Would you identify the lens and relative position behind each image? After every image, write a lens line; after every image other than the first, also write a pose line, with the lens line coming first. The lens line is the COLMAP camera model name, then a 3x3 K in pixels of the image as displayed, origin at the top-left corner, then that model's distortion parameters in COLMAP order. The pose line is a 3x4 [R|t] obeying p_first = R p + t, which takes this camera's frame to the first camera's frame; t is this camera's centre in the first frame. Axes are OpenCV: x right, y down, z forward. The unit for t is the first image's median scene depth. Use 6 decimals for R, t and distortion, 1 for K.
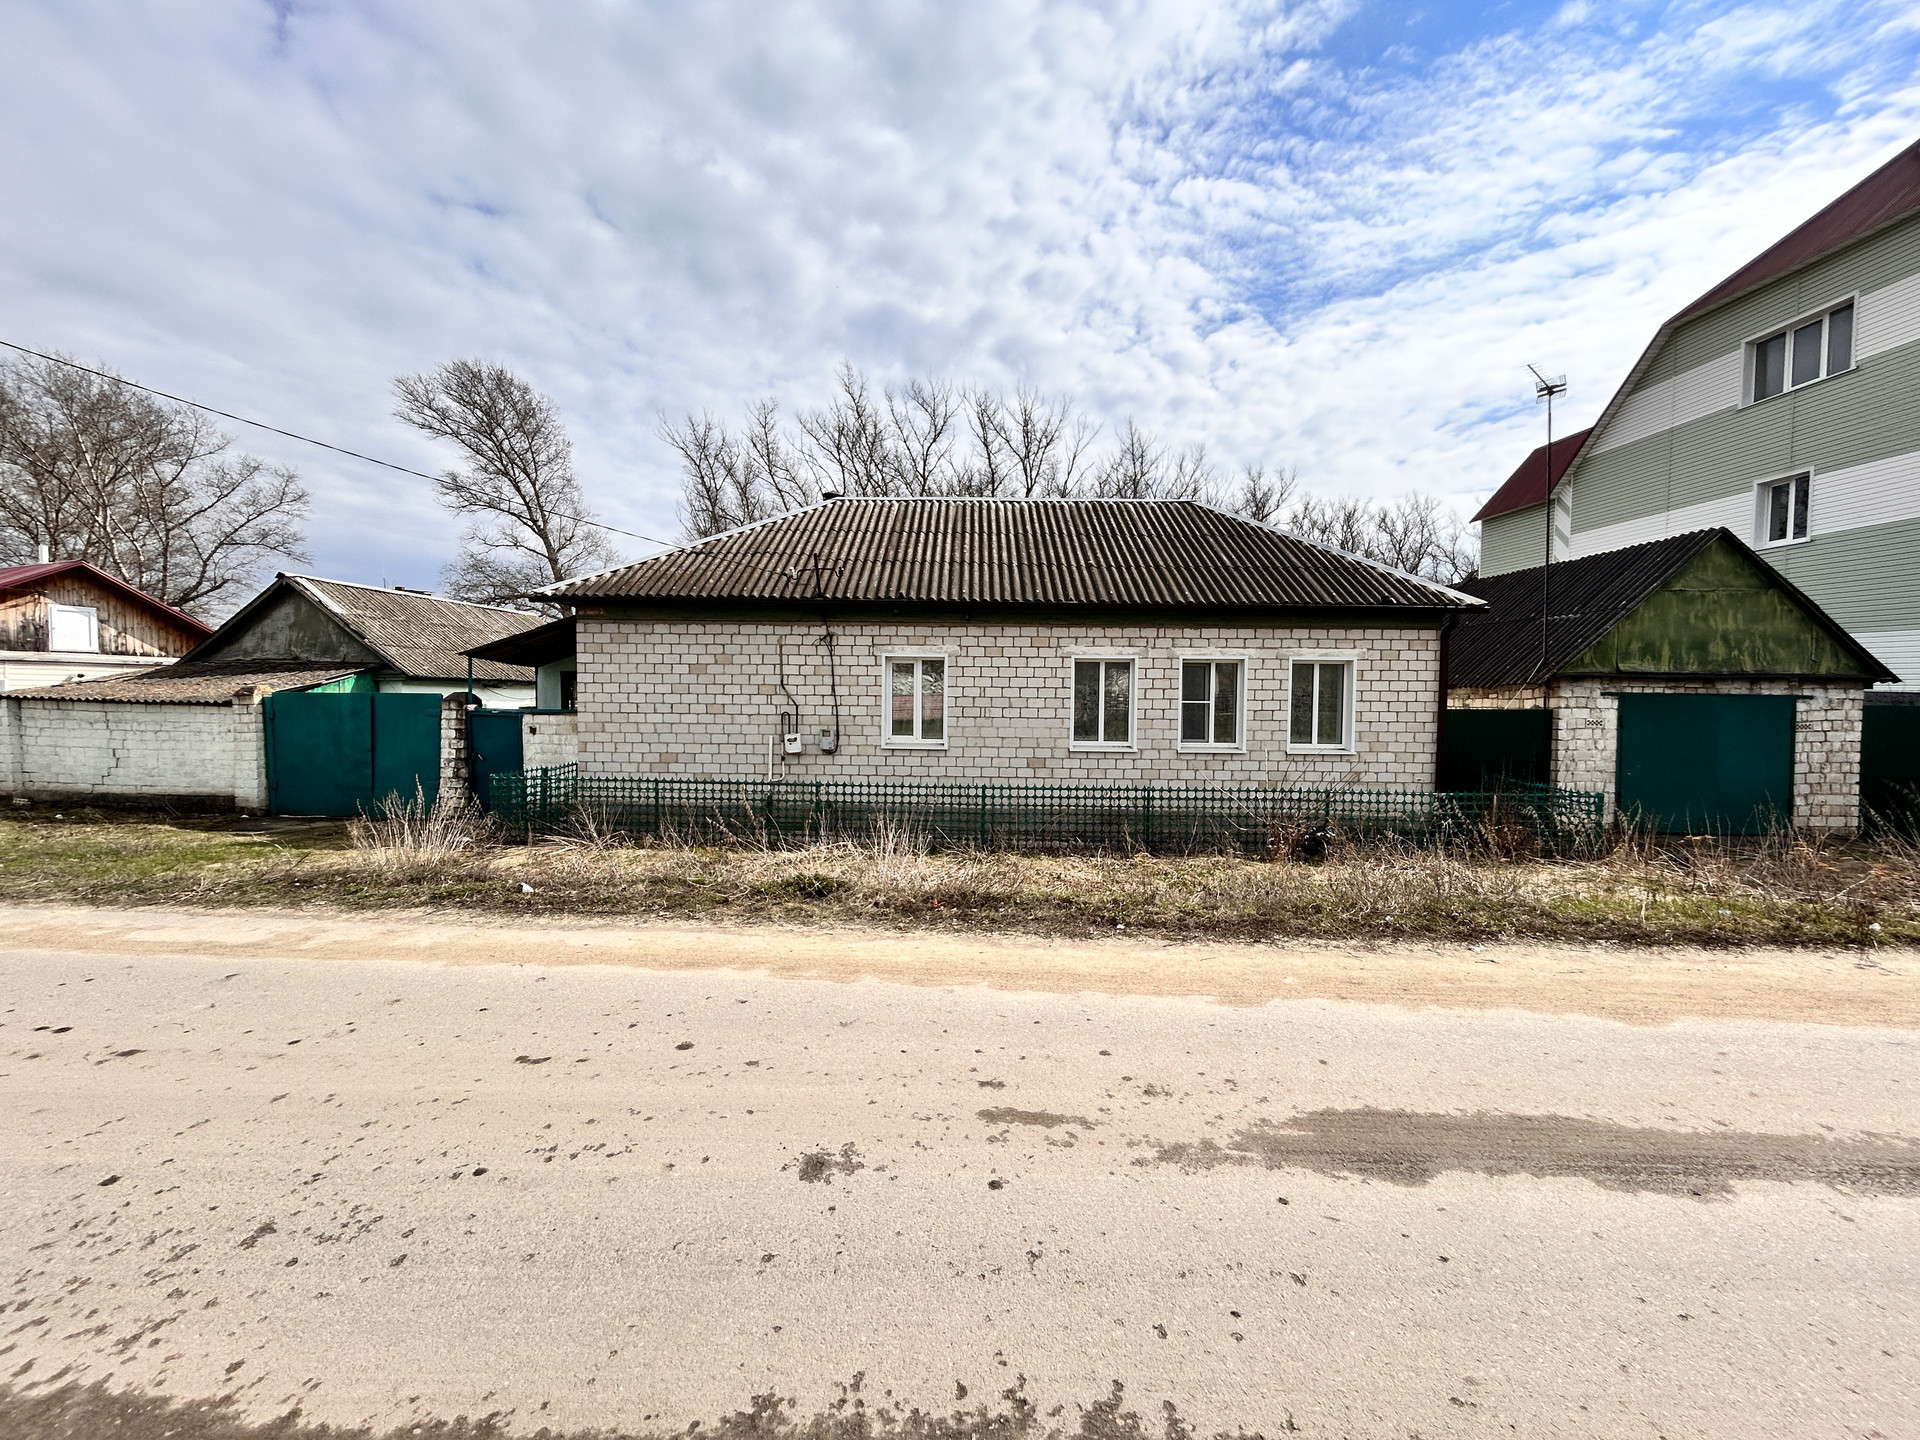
lens RADIAL K [[773.7, 0, 960.0], [0, 773.7, 720.0], [0, 0, 1]] dist [-0.001264, -0.000401]
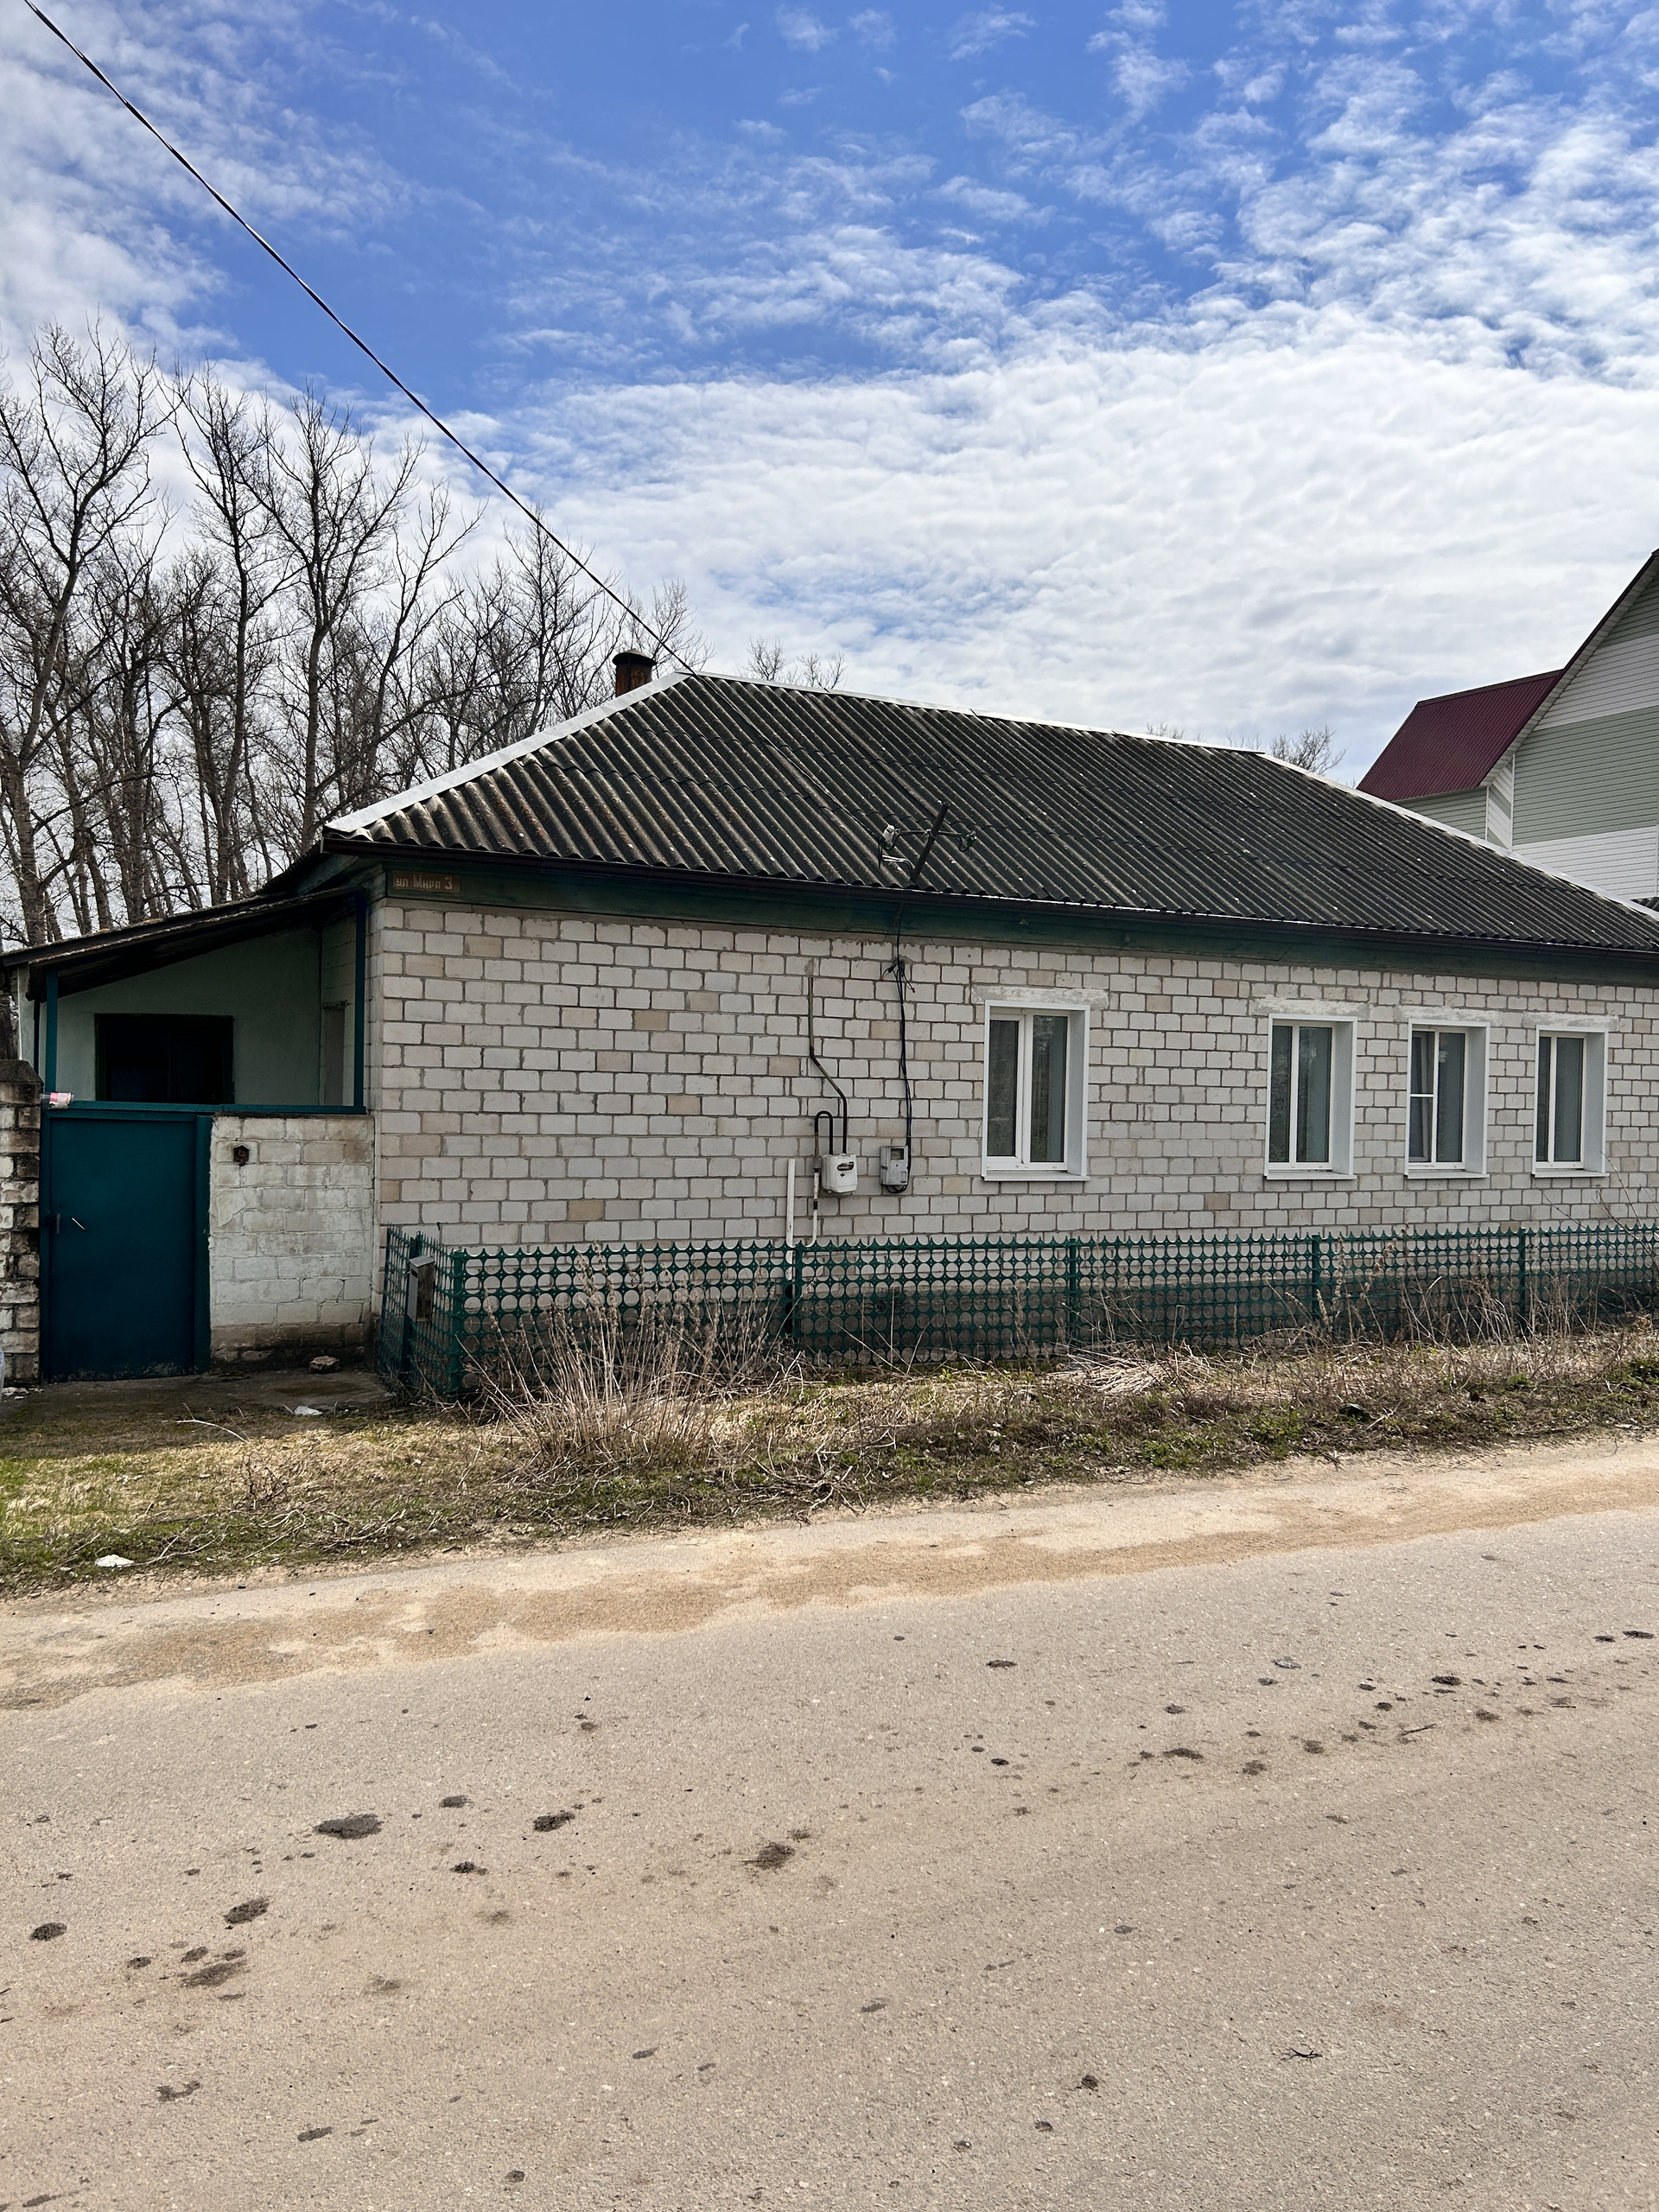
lens RADIAL K [[1580.2, 0, 829.5], [0, 1580.2, 1106.0], [0, 0, 1]] dist [0.068793, -0.082725]
pose [[0.892165, 0.002081, 0.451704, -0.677514], [0.003645, 0.999924, -0.011806, -0.001815], [-0.451695, 0.012179, 0.892090, 0.089159]]
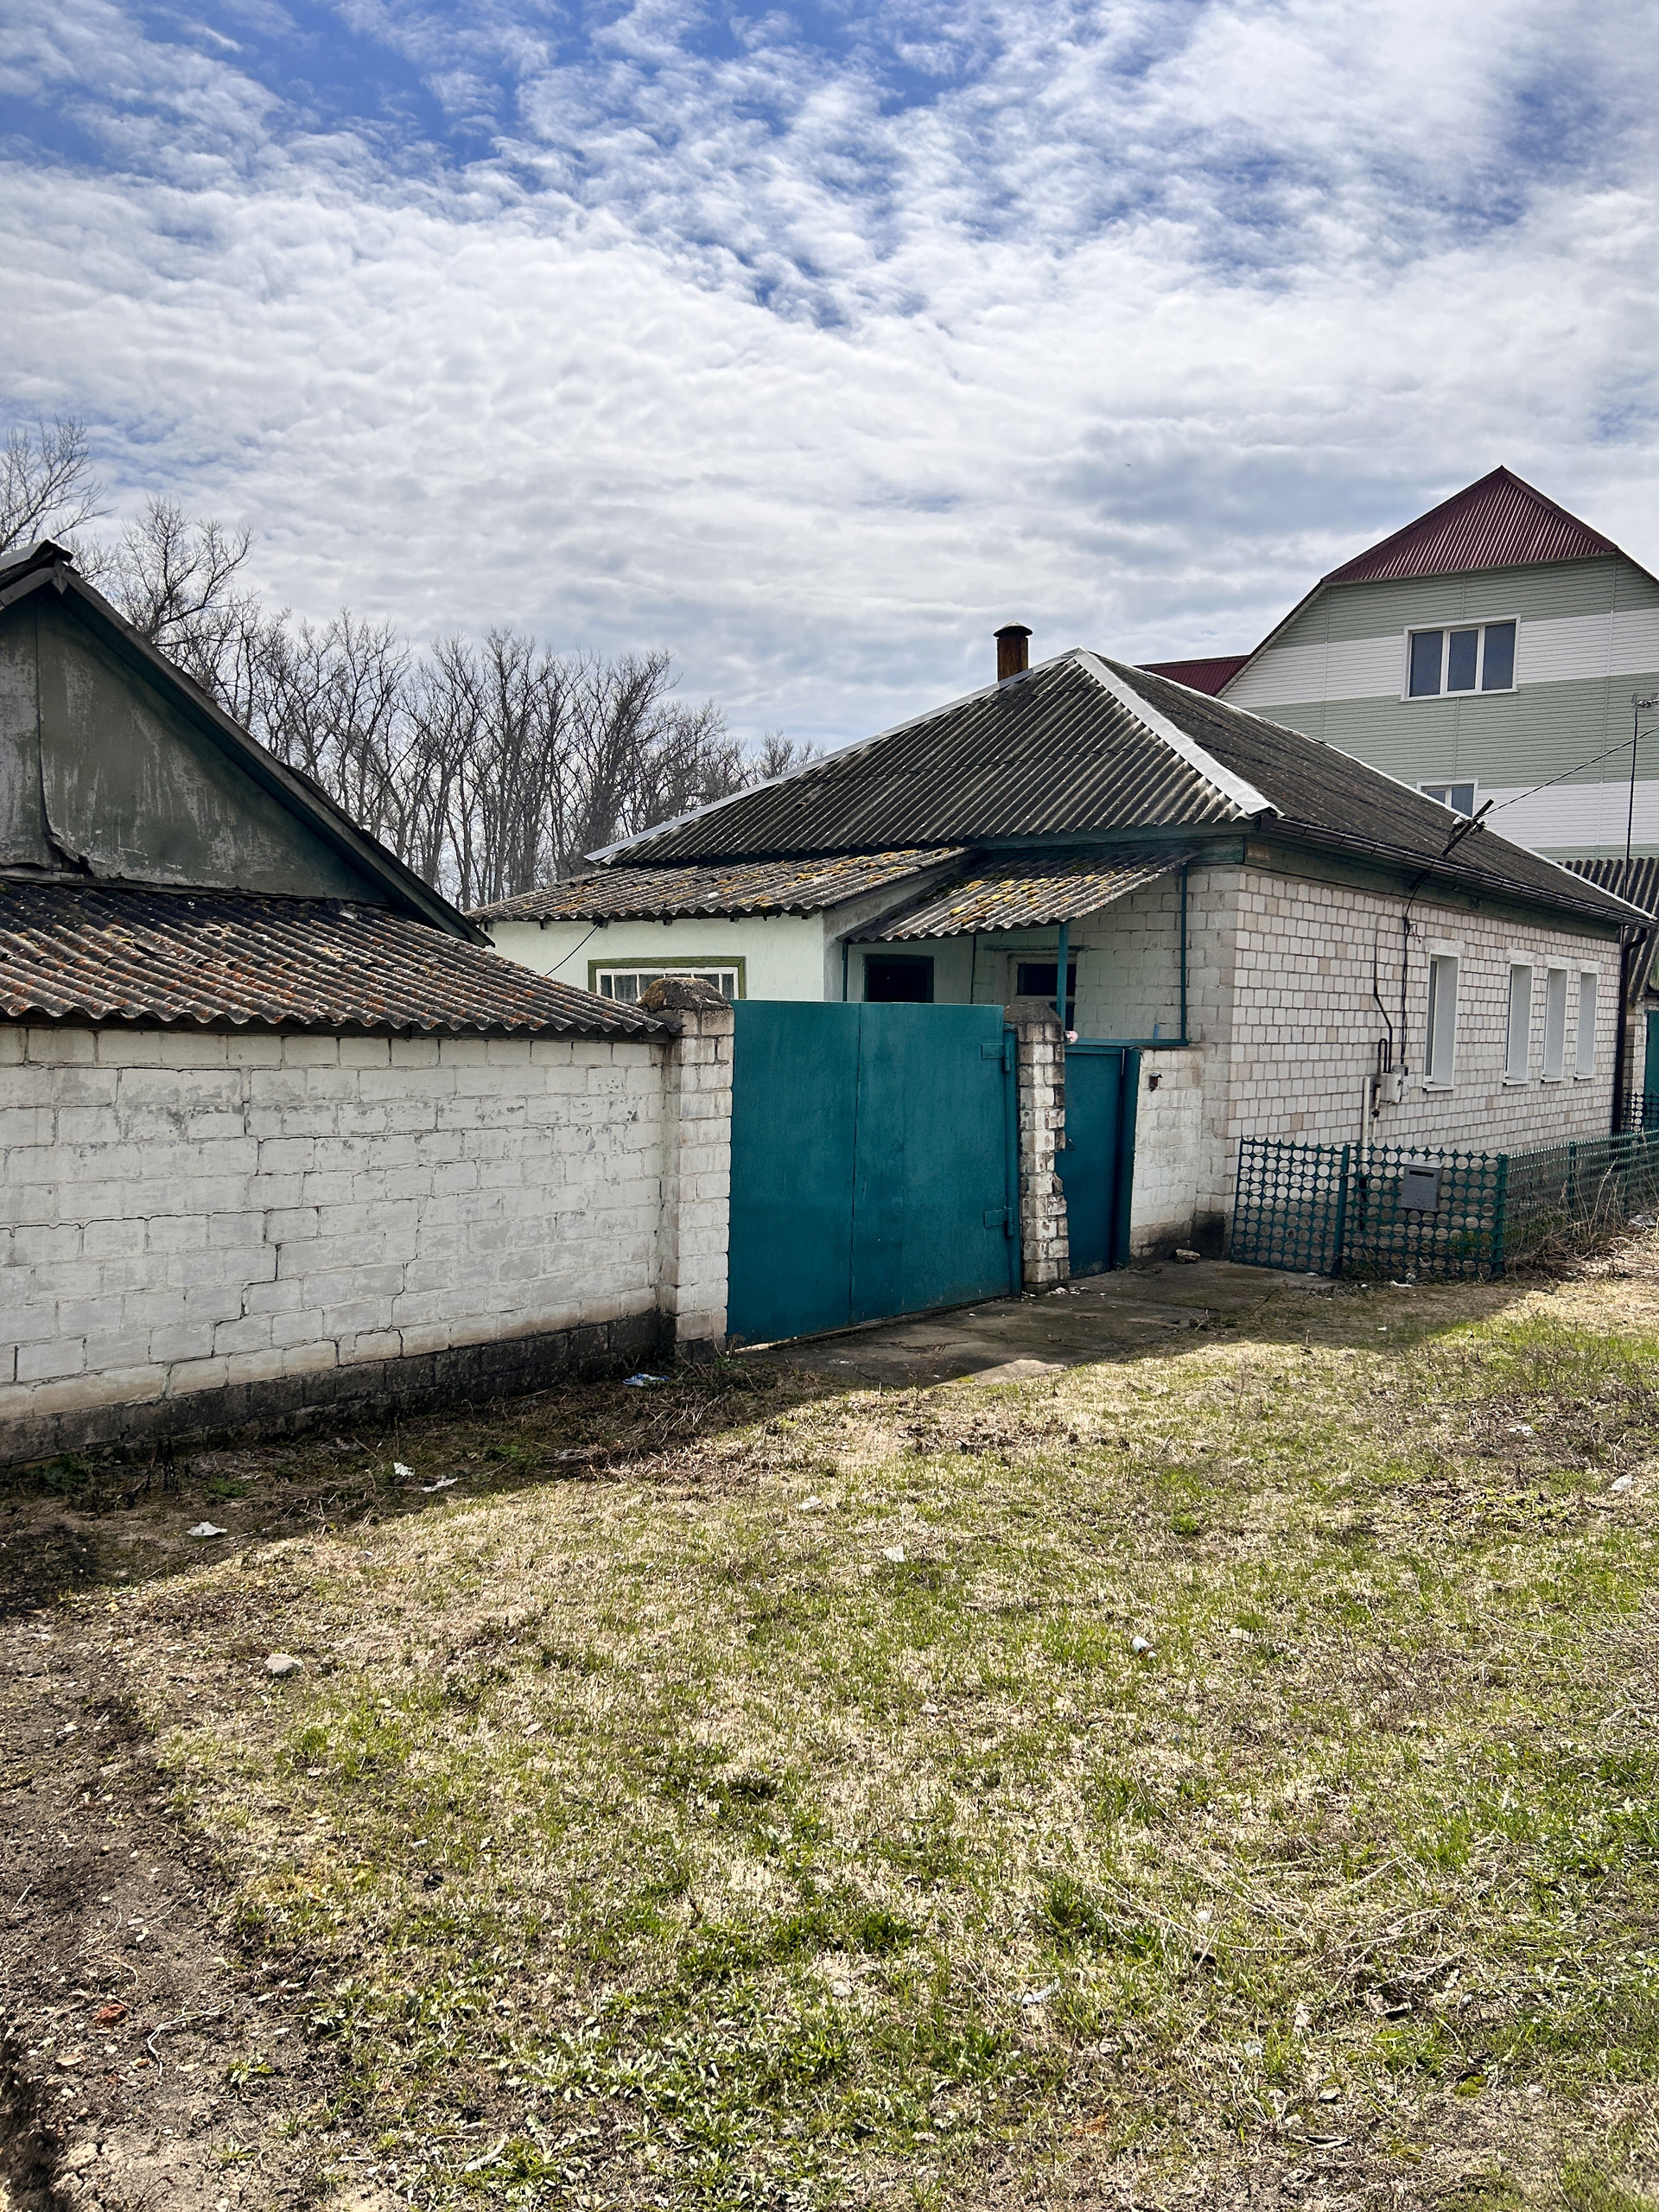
lens RADIAL K [[1682.6, 0, 829.5], [0, 1682.6, 1106.0], [0, 0, 1]] dist [0.038246, -0.046153]
pose [[0.582927, -0.043478, 0.811360, -1.584658], [0.019997, 0.999033, 0.039168, -0.018006], [-0.812278, -0.006607, 0.583233, 0.561754]]
